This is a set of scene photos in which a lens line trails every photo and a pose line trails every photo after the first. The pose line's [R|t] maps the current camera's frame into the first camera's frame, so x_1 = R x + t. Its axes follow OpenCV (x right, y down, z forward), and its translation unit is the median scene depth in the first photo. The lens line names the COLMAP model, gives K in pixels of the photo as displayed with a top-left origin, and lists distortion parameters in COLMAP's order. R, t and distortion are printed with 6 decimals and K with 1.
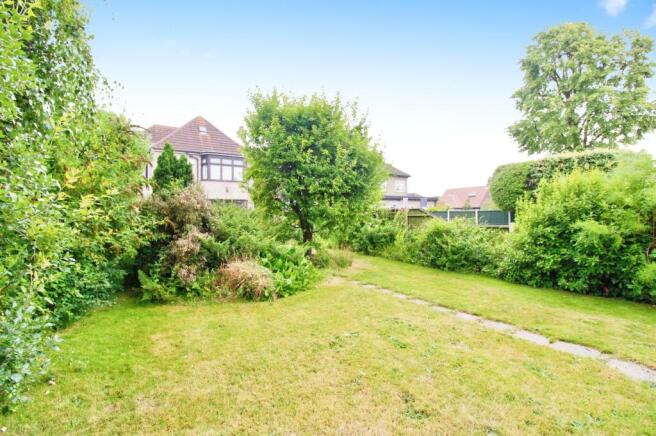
lens RADIAL K [[312.7, 0, 326.6], [0, 312.7, 213.2], [0, 0, 1]] dist [-0.007845, -0.010762]
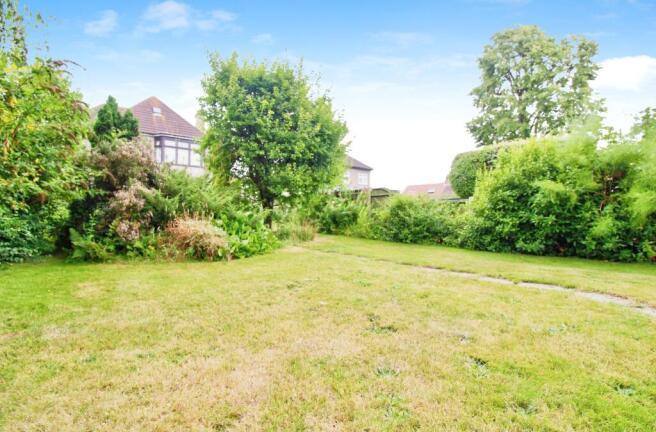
lens RADIAL K [[312.7, 0, 323.7], [0, 312.7, 217.3], [0, 0, 1]] dist [-0.007845, -0.010762]
pose [[0.993973, 0.012922, 0.108857, 0.008009], [-0.012737, 0.999916, -0.002389, 0.136172], [-0.108879, 0.000988, 0.994055, 0.053347]]
